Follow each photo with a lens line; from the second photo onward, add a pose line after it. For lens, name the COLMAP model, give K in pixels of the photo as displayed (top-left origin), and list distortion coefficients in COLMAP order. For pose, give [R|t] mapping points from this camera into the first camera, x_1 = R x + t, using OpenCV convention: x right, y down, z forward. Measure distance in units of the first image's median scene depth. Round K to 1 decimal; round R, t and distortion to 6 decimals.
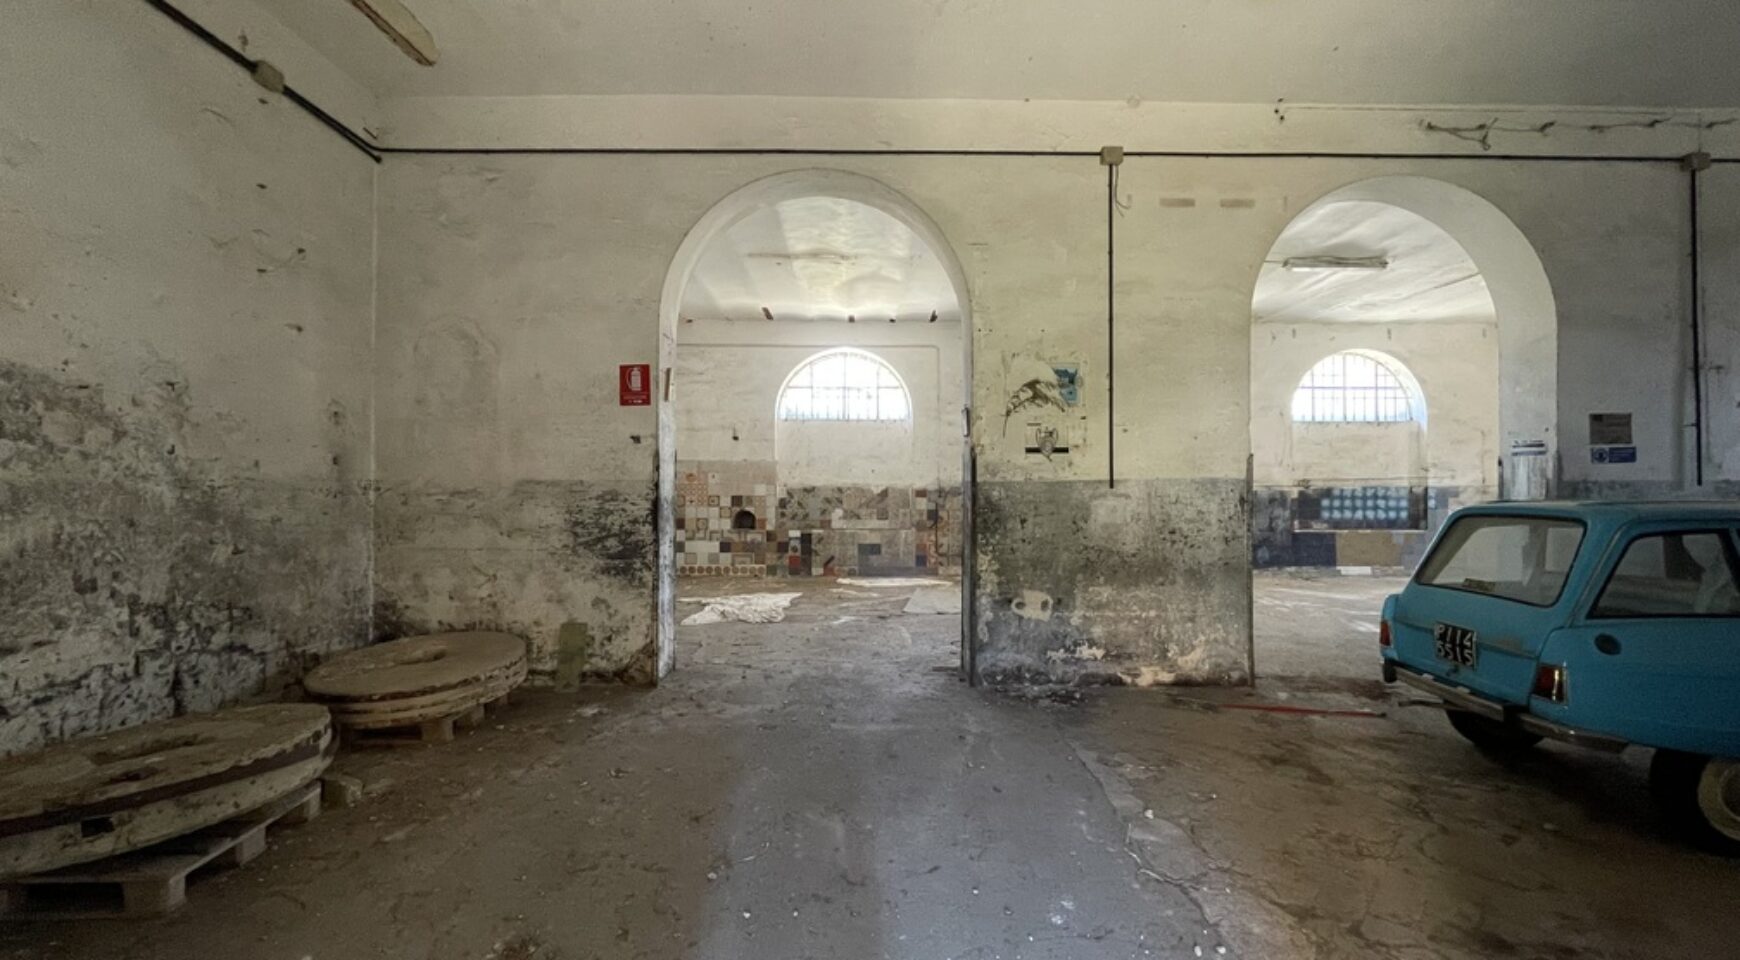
lens RADIAL K [[707.4, 0, 871.4], [0, 707.4, 482.9], [0, 0, 1]] dist [-0.001789, -0.000470]
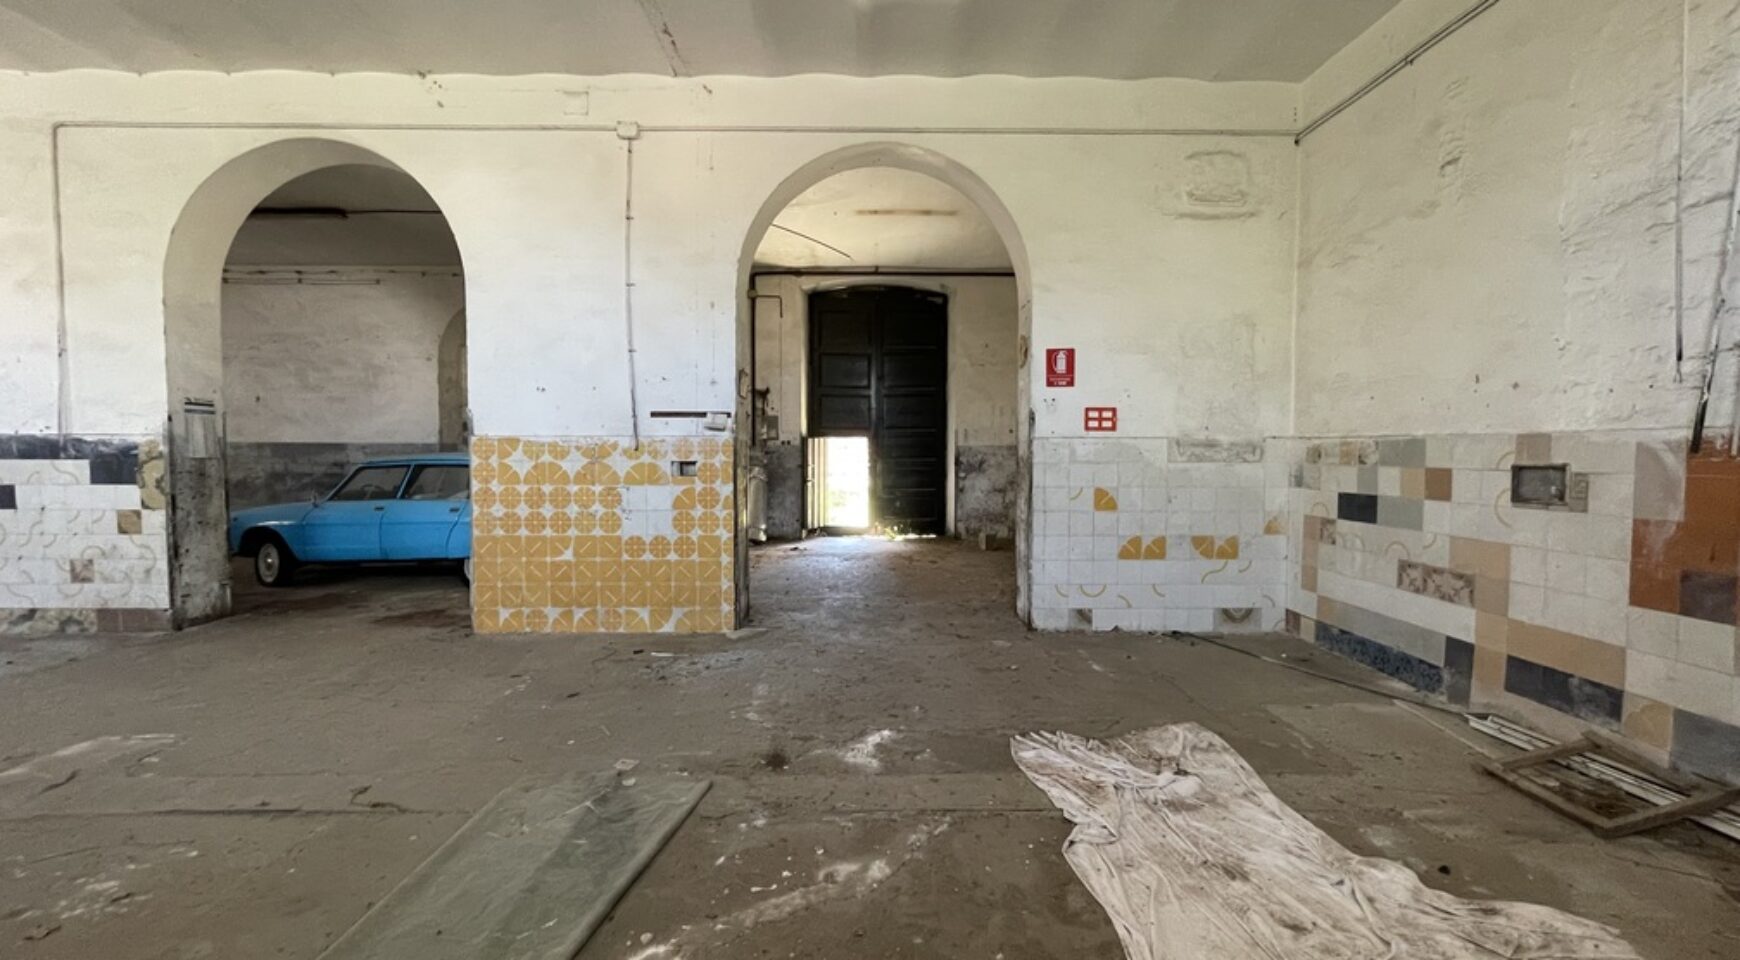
lens RADIAL K [[707.4, 0, 871.8], [0, 707.4, 480.1], [0, 0, 1]] dist [-0.001789, -0.000470]
pose [[-0.999994, -0.003551, -0.000271, -0.055233], [-0.003559, 0.999368, 0.035373, 0.017917], [0.000146, 0.035374, -0.999374, 1.953165]]
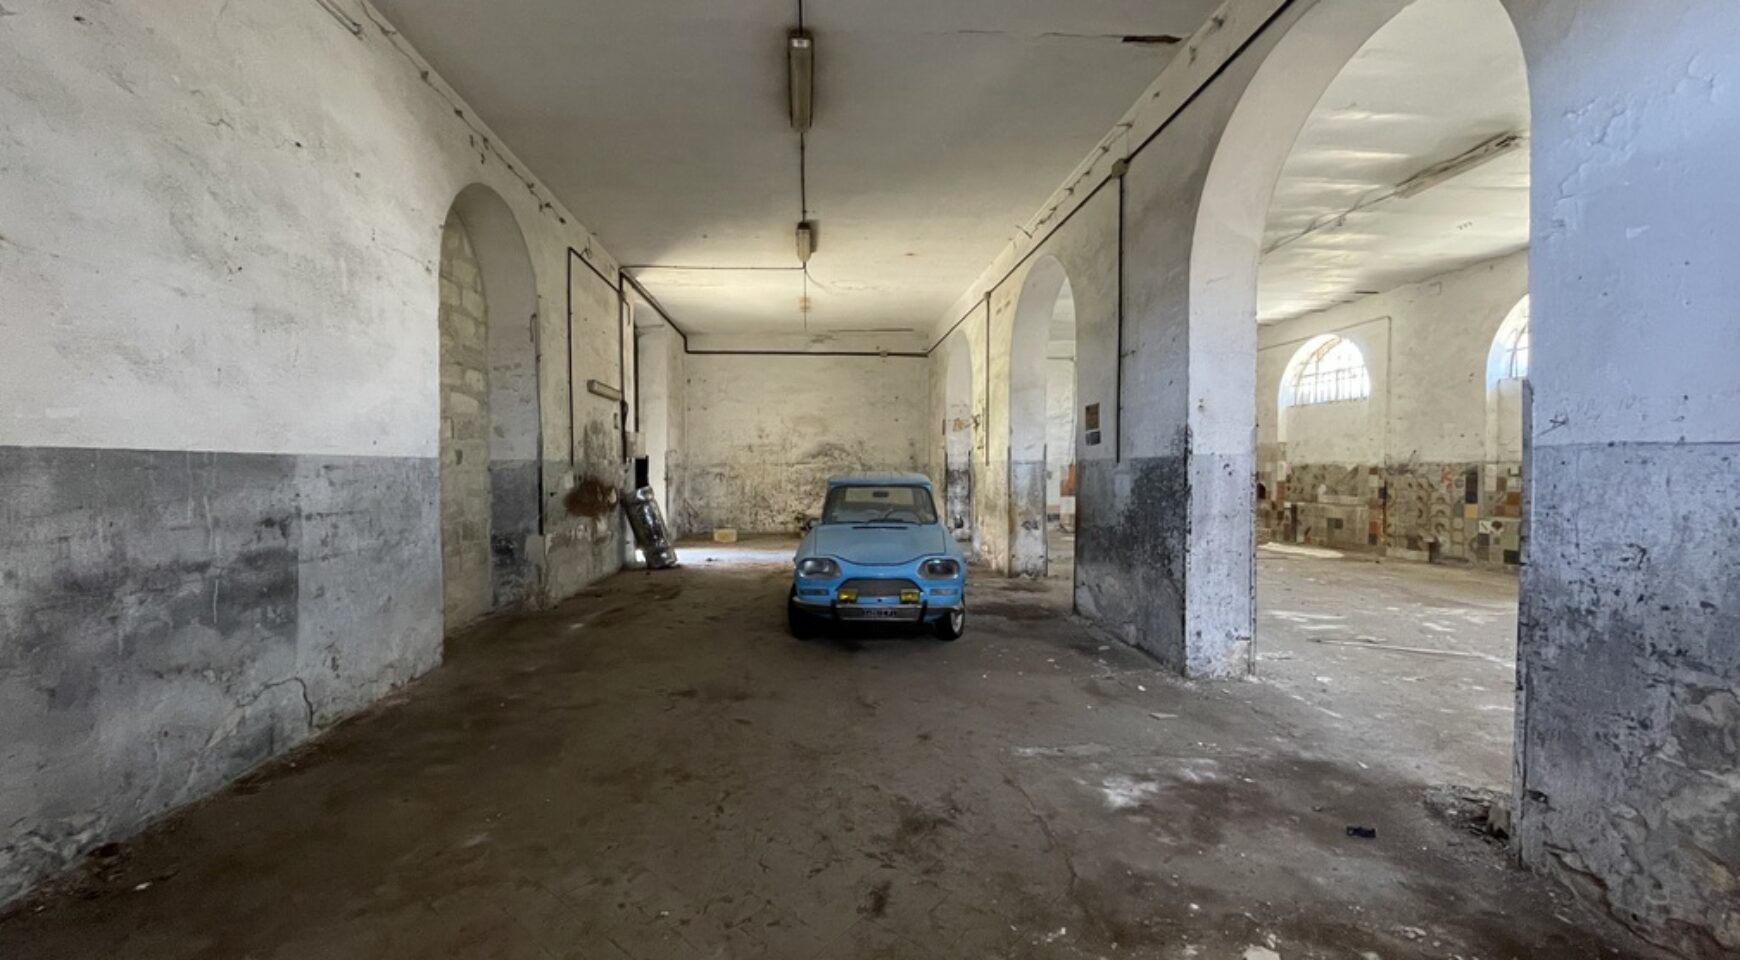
lens RADIAL K [[707.4, 0, 871.6], [0, 707.4, 480.4], [0, 0, 1]] dist [-0.001789, -0.000470]
pose [[0.072272, 0.019336, -0.997198, 2.063781], [0.008966, 0.999759, 0.020035, 0.004799], [0.997345, -0.010389, 0.072081, 0.484065]]
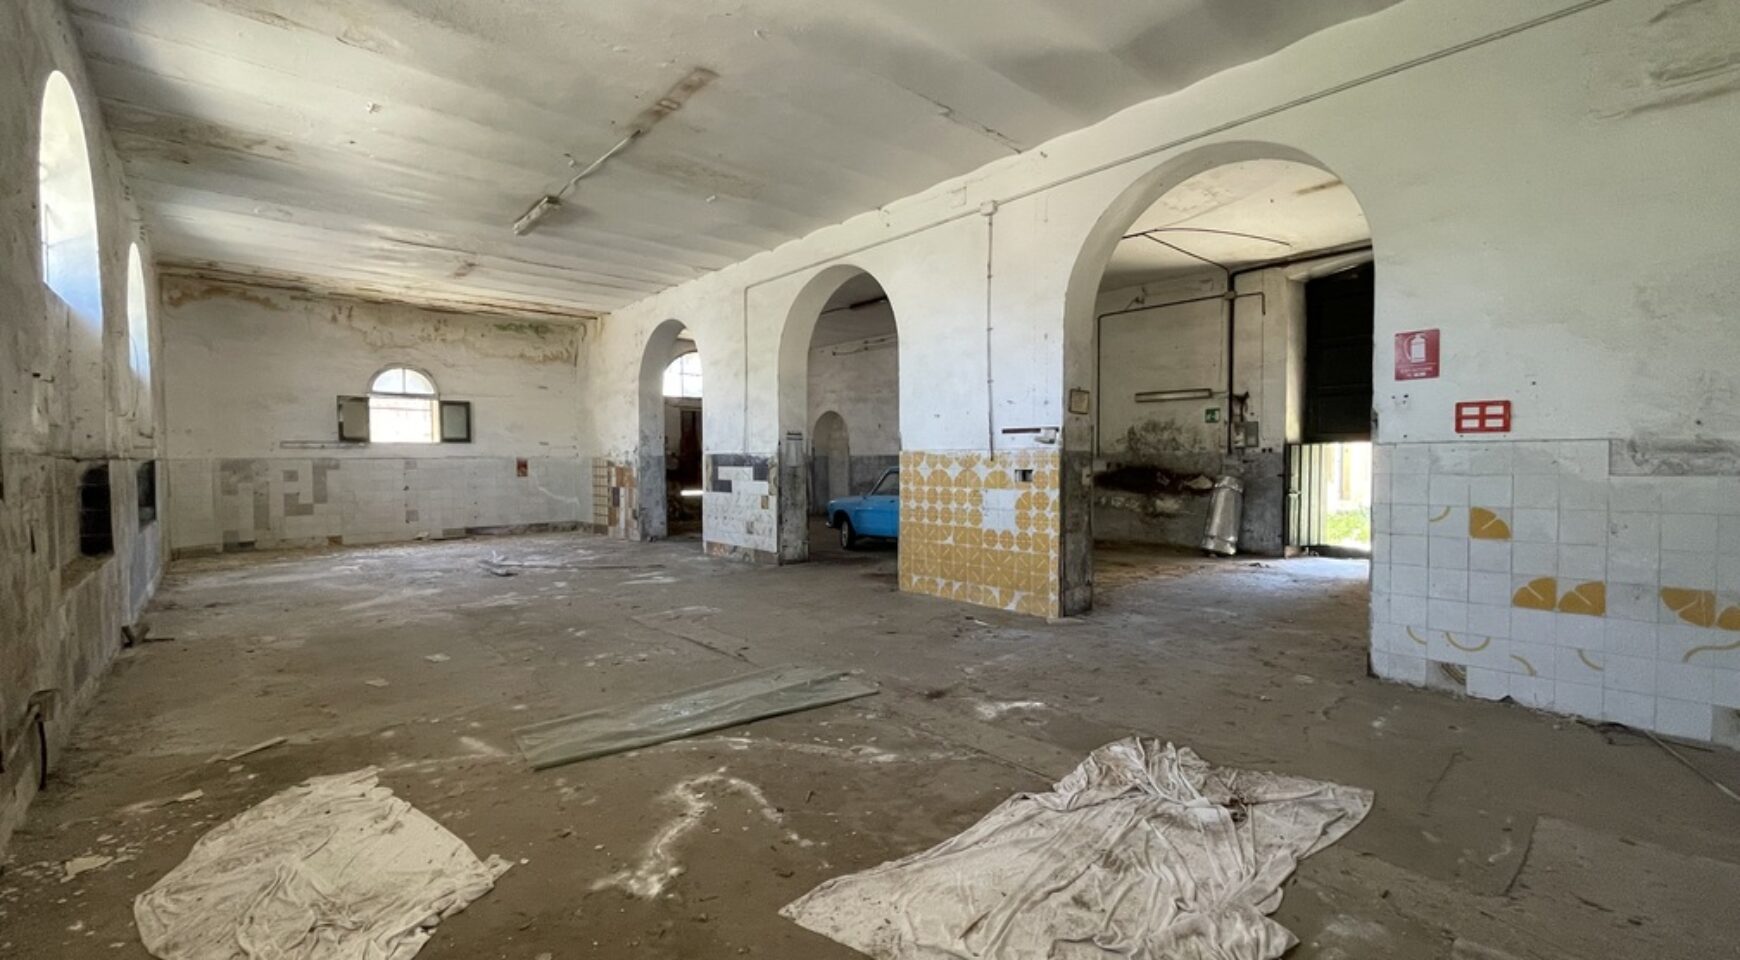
lens RADIAL K [[707.4, 0, 871.9], [0, 707.4, 480.6], [0, 0, 1]] dist [-0.001789, -0.000470]
pose [[-0.665183, -0.020463, 0.746400, -0.494326], [-0.000674, 0.999640, 0.026804, 0.014377], [-0.746680, 0.017326, -0.664958, 1.942922]]
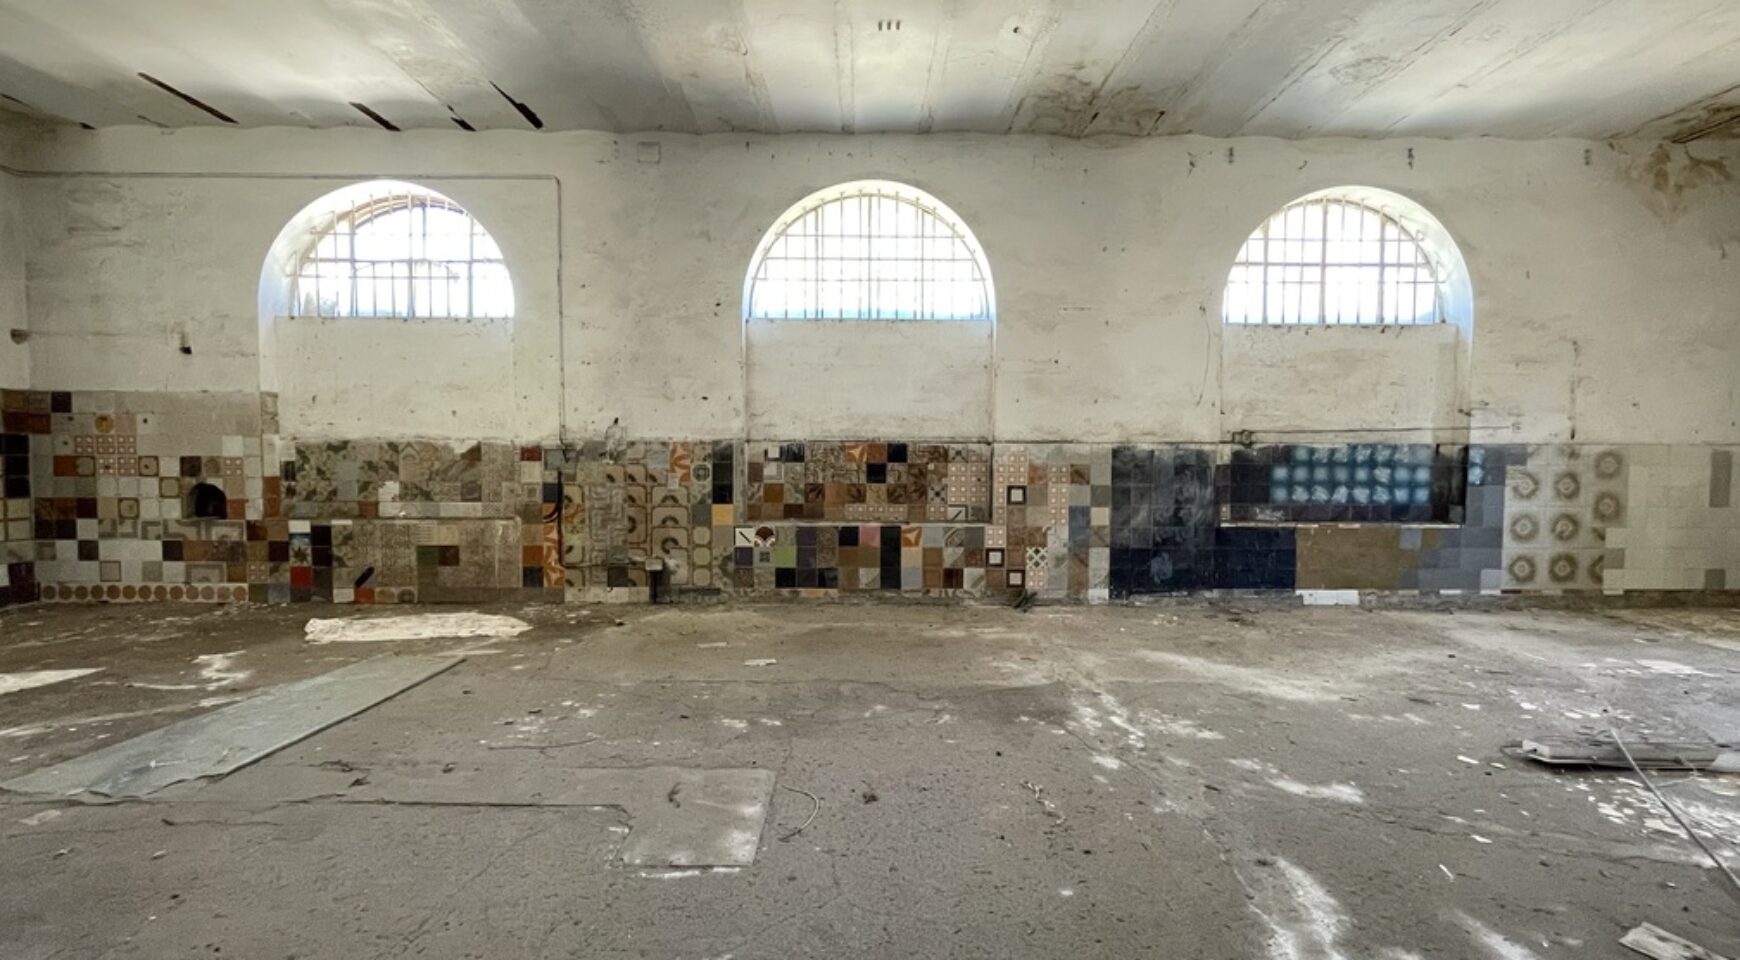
lens RADIAL K [[707.4, 0, 870.8], [0, 707.4, 482.2], [0, 0, 1]] dist [-0.001789, -0.000470]
pose [[0.999988, 0.003468, -0.003329, 0.687317], [-0.003291, 0.998663, 0.051581, 0.016377], [0.003503, -0.051570, 0.998663, 0.948446]]
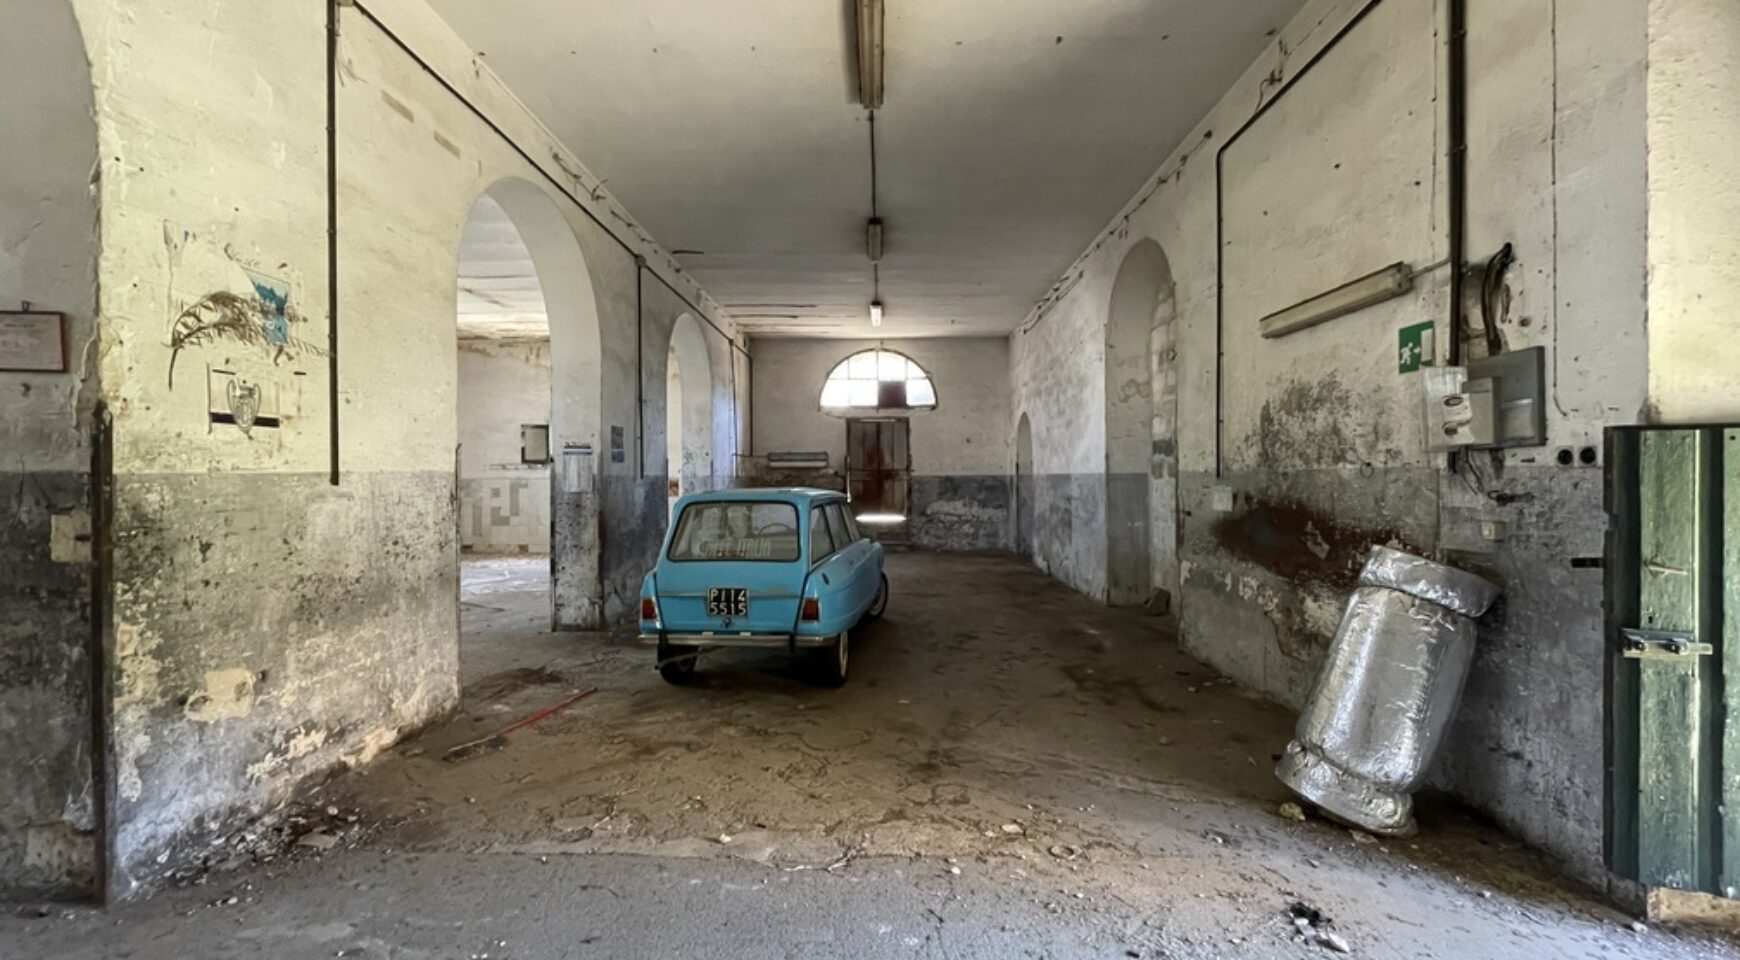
lens RADIAL K [[707.4, 0, 871.8], [0, 707.4, 481.6], [0, 0, 1]] dist [-0.001789, -0.000470]
pose [[0.029700, -0.005861, 0.999542, -0.282245], [-0.002692, 0.999979, 0.005944, -0.000735], [-0.999555, -0.002867, 0.029684, 0.427136]]
